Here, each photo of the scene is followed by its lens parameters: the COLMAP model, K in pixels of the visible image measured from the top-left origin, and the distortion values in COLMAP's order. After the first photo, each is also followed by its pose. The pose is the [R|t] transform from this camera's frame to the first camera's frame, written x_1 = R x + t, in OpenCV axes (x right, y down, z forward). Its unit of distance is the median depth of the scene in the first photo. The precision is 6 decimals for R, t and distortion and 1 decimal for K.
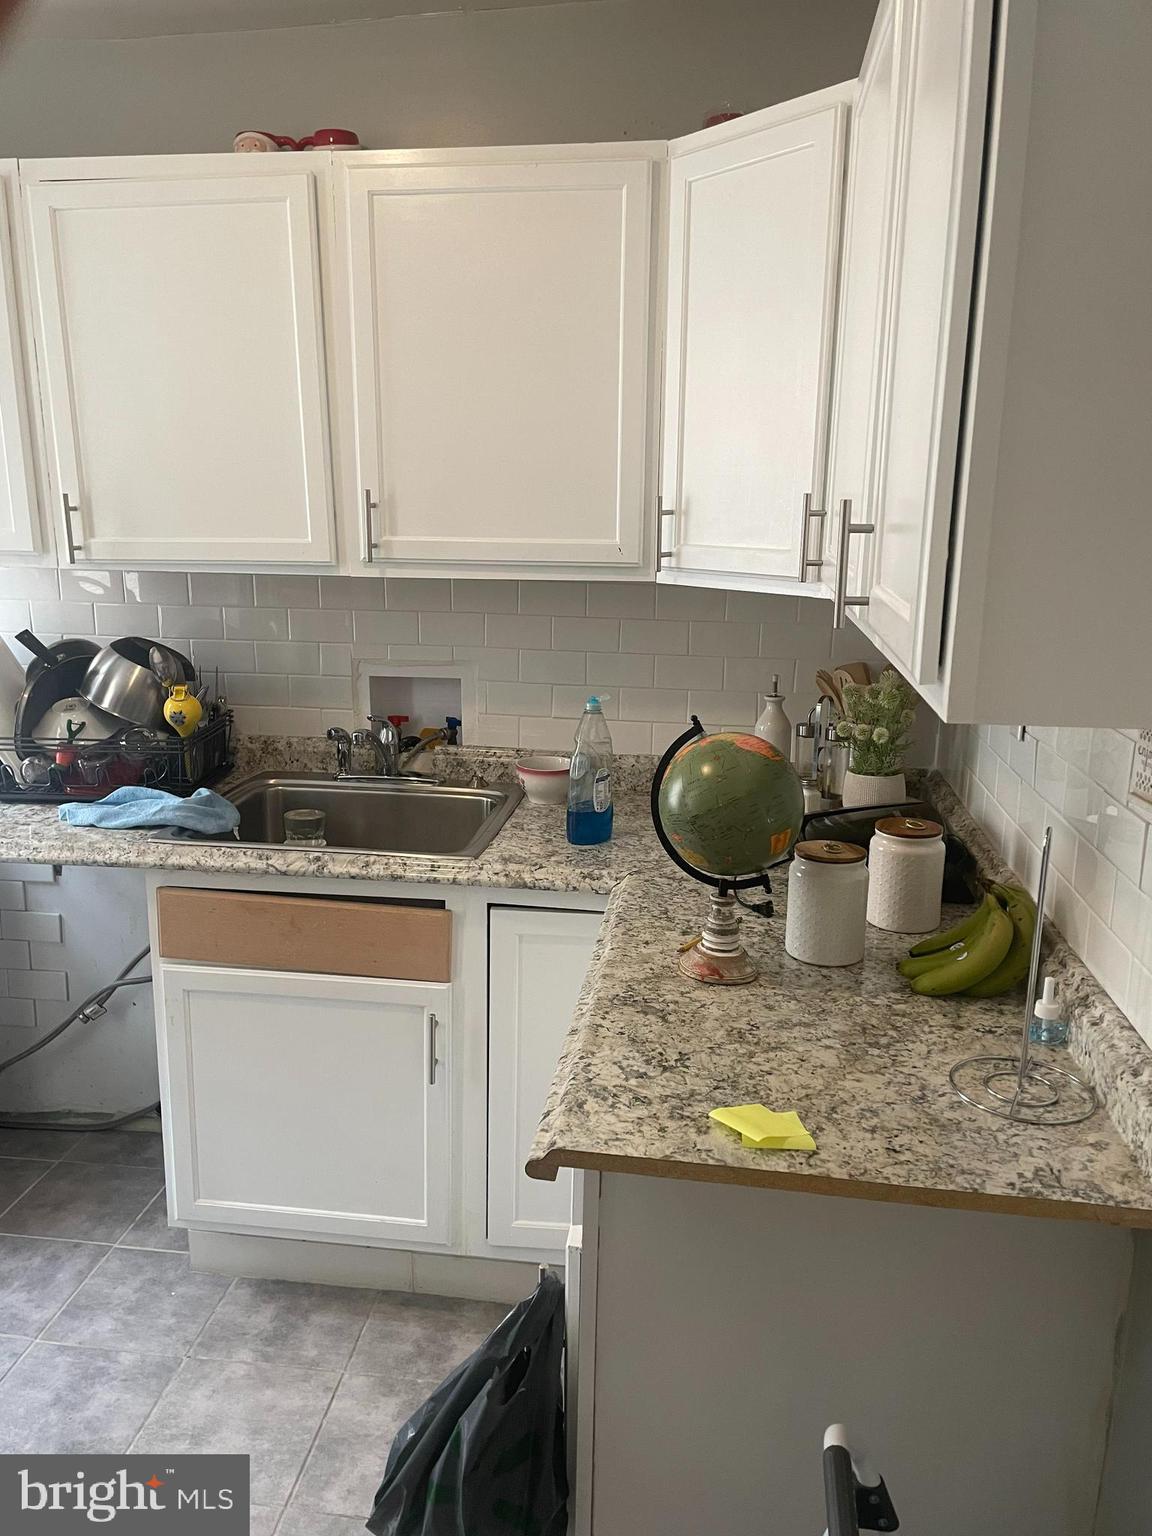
lens RADIAL K [[1157.7, 0, 574.2], [0, 1157.7, 760.3], [0, 0, 1]] dist [0.079004, -0.107530]
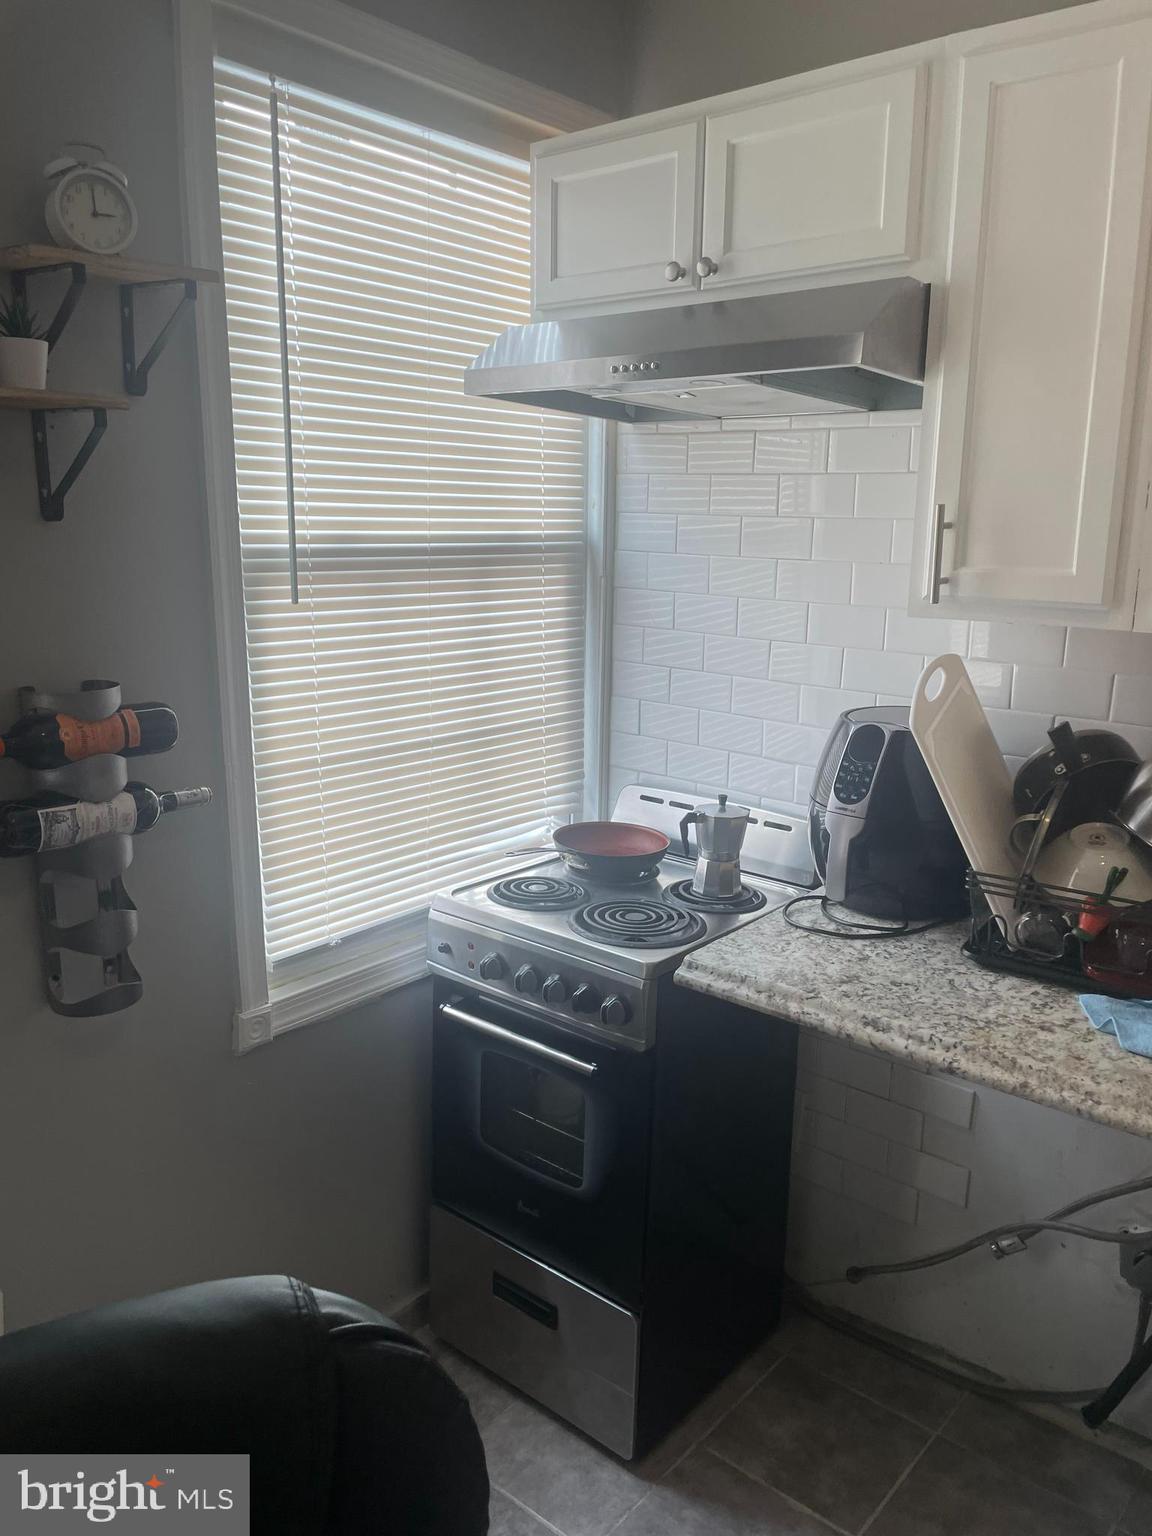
lens RADIAL K [[1157.7, 0, 576.1], [0, 1157.7, 762.0], [0, 0, 1]] dist [0.079004, -0.107530]
pose [[0.838715, 0.113758, -0.532556, -0.330224], [-0.119087, 0.992582, 0.024474, -0.069501], [0.531390, 0.042894, 0.846041, 0.289633]]
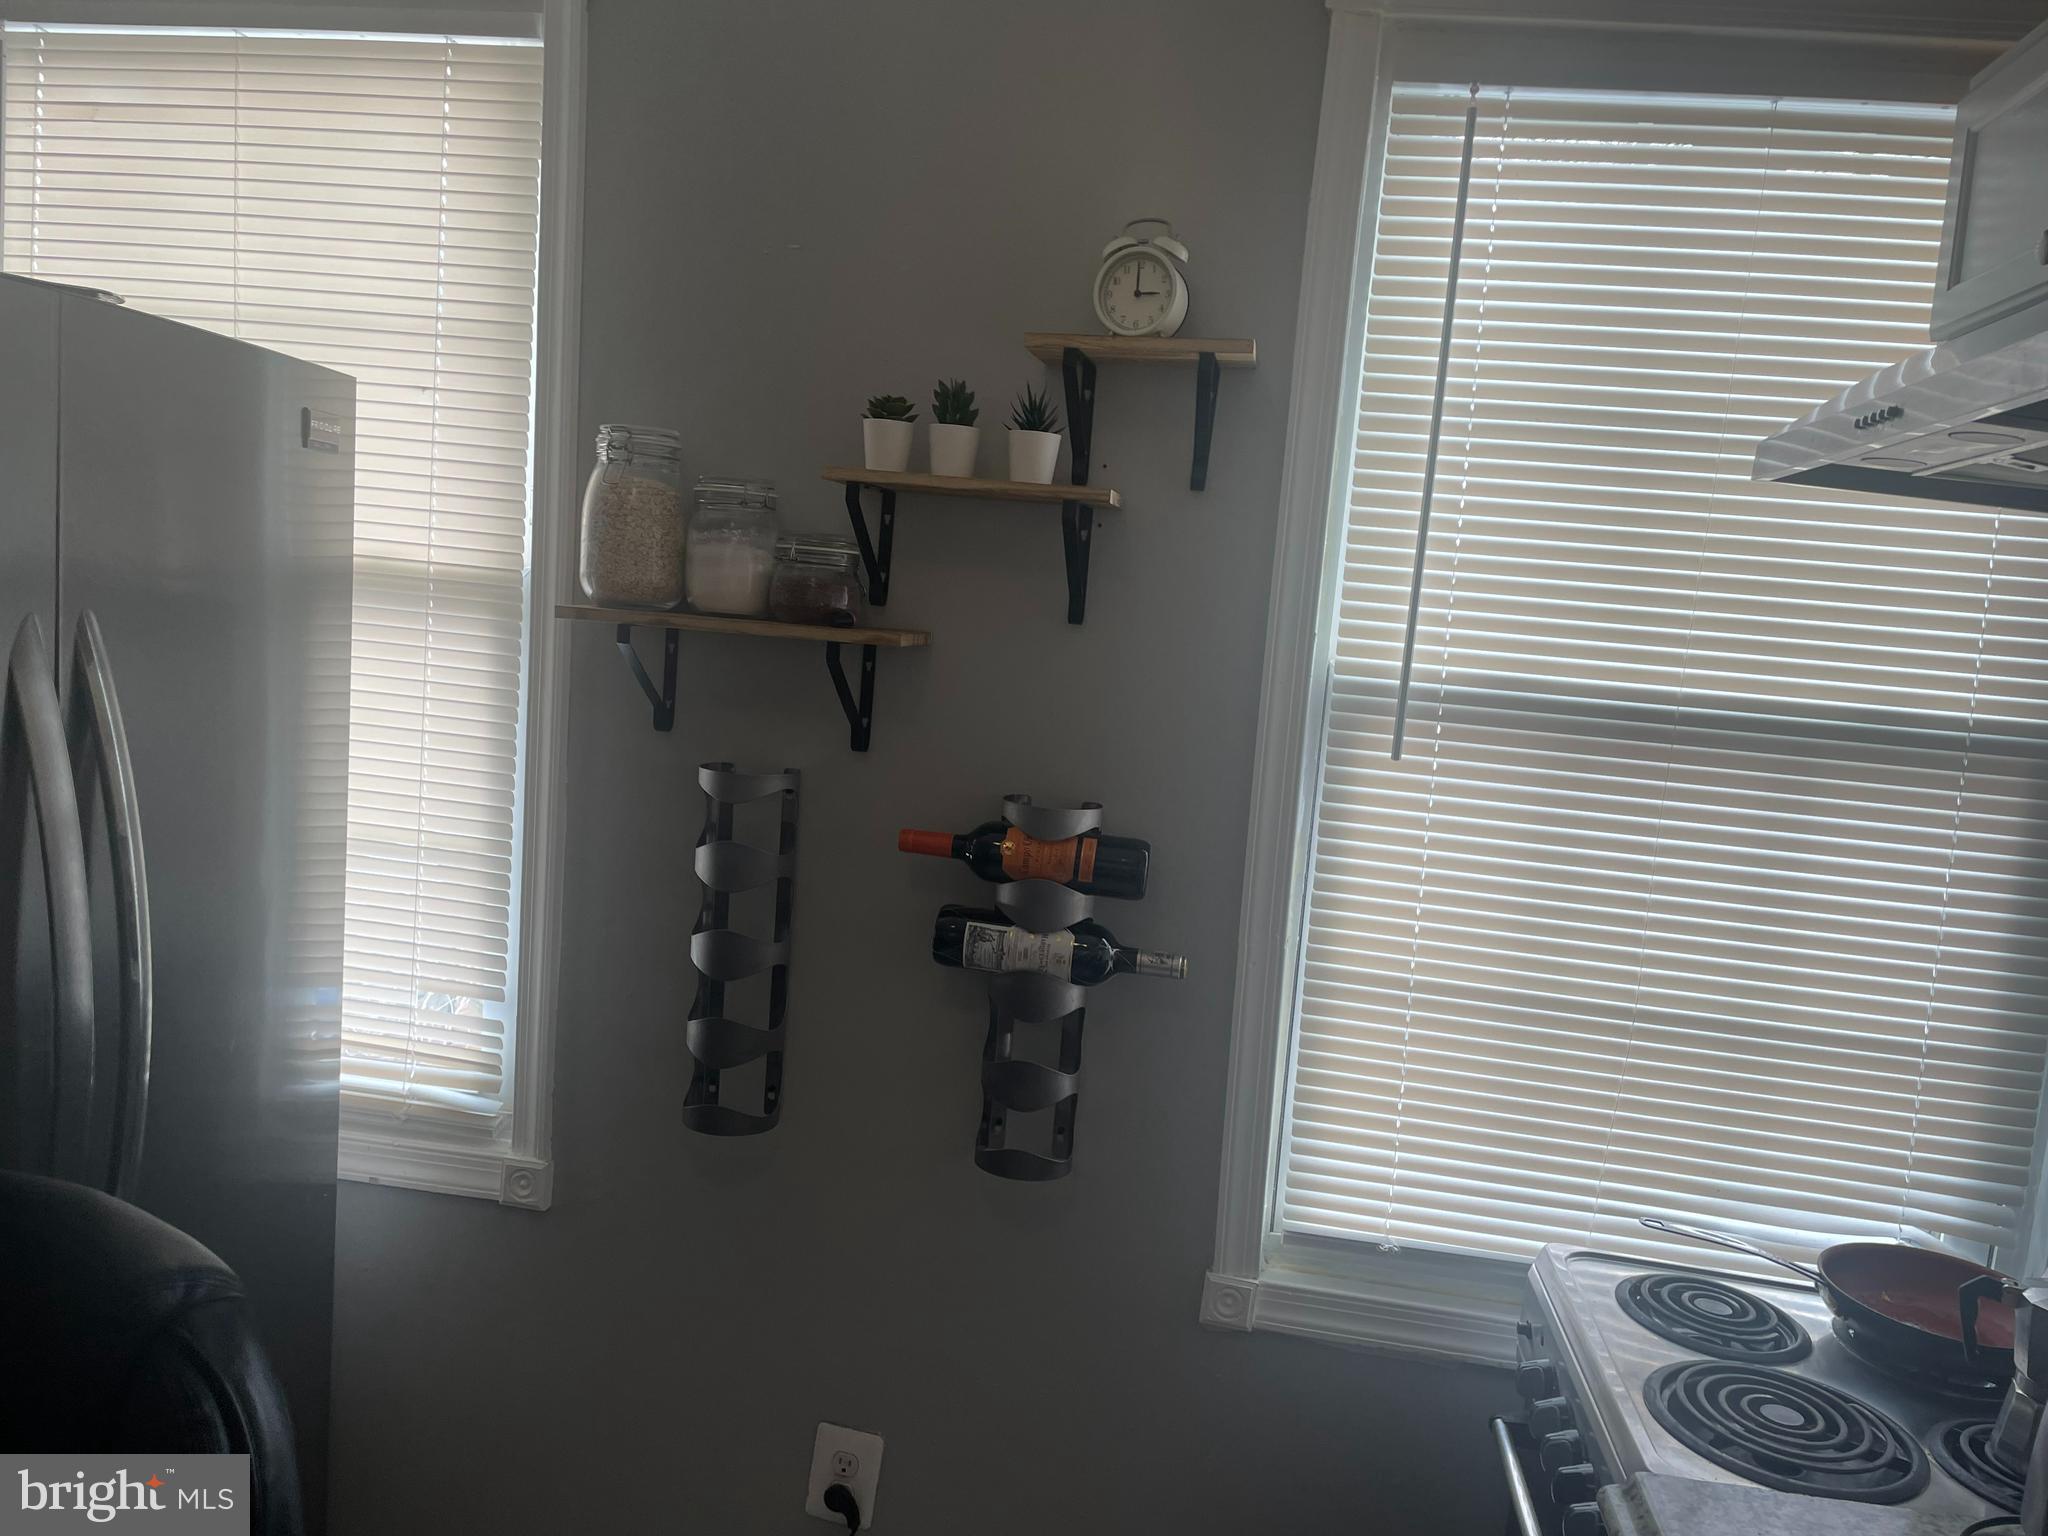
lens RADIAL K [[1543.7, 0, 1025.6], [0, 1543.7, 773.3], [0, 0, 1]] dist [0.079004, -0.107530]
pose [[-0.033246, 0.094055, -0.995012, -0.153322], [-0.296849, 0.949707, 0.099691, -0.146374], [0.954346, 0.298682, -0.003653, 0.663087]]
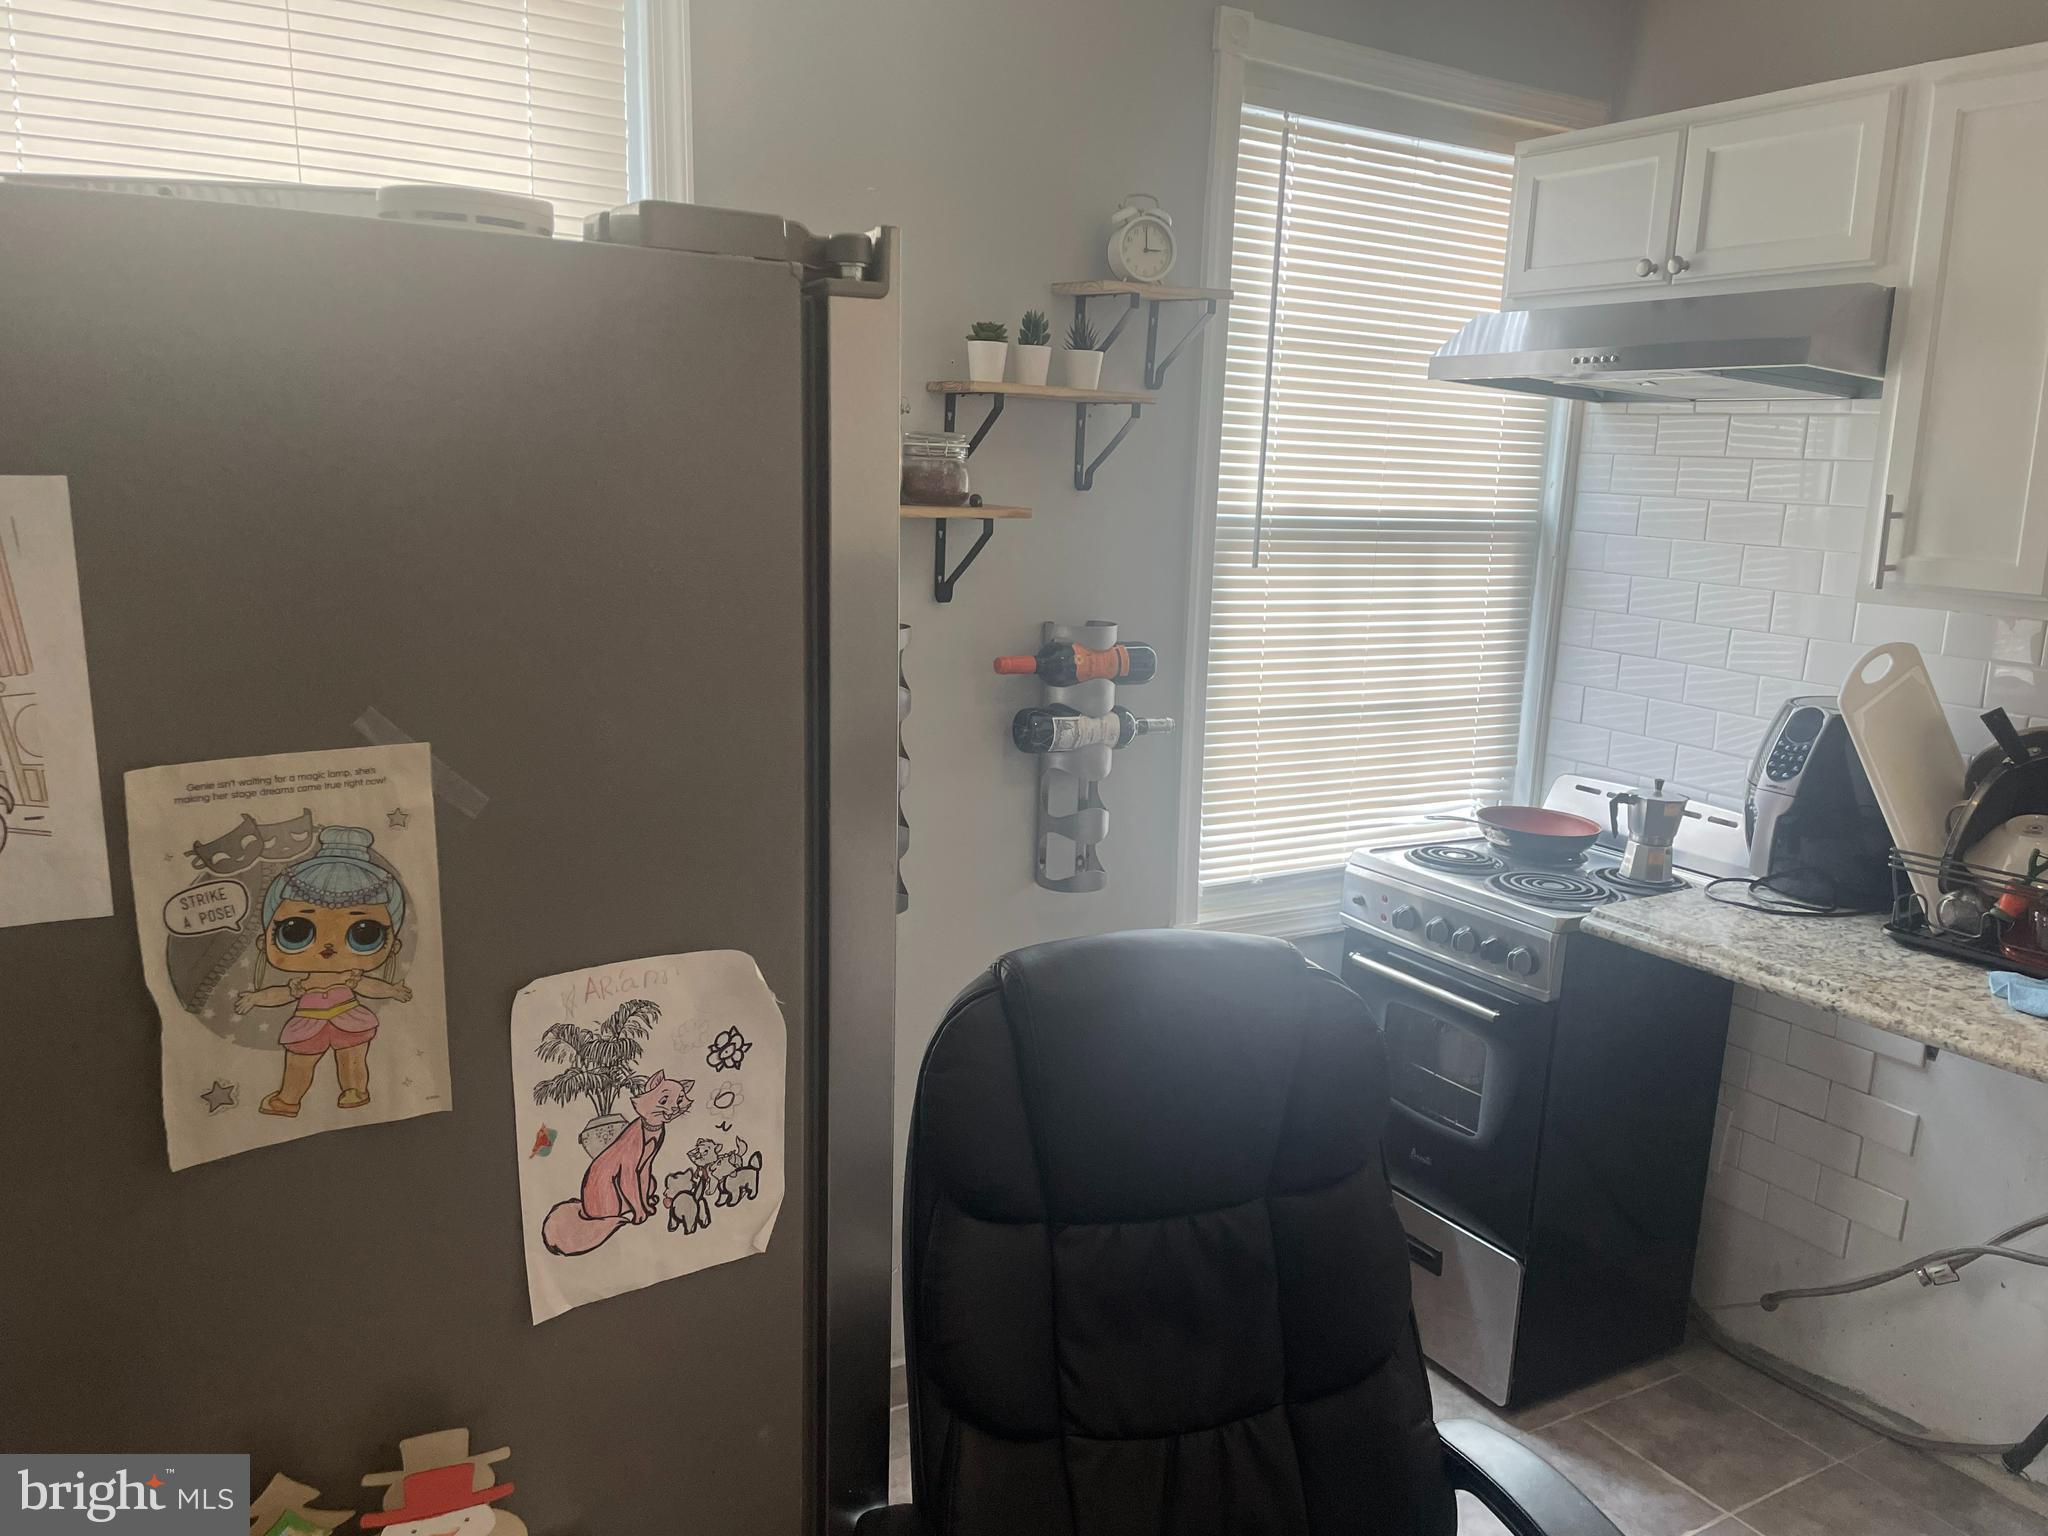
lens RADIAL K [[1543.7, 0, 1031.3], [0, 1543.7, 777.6], [0, 0, 1]] dist [0.079004, -0.107530]
pose [[0.621597, 0.165632, -0.765626, -0.110050], [-0.197539, 0.978946, 0.051403, -0.007320], [0.758021, 0.119289, 0.641229, -0.000140]]
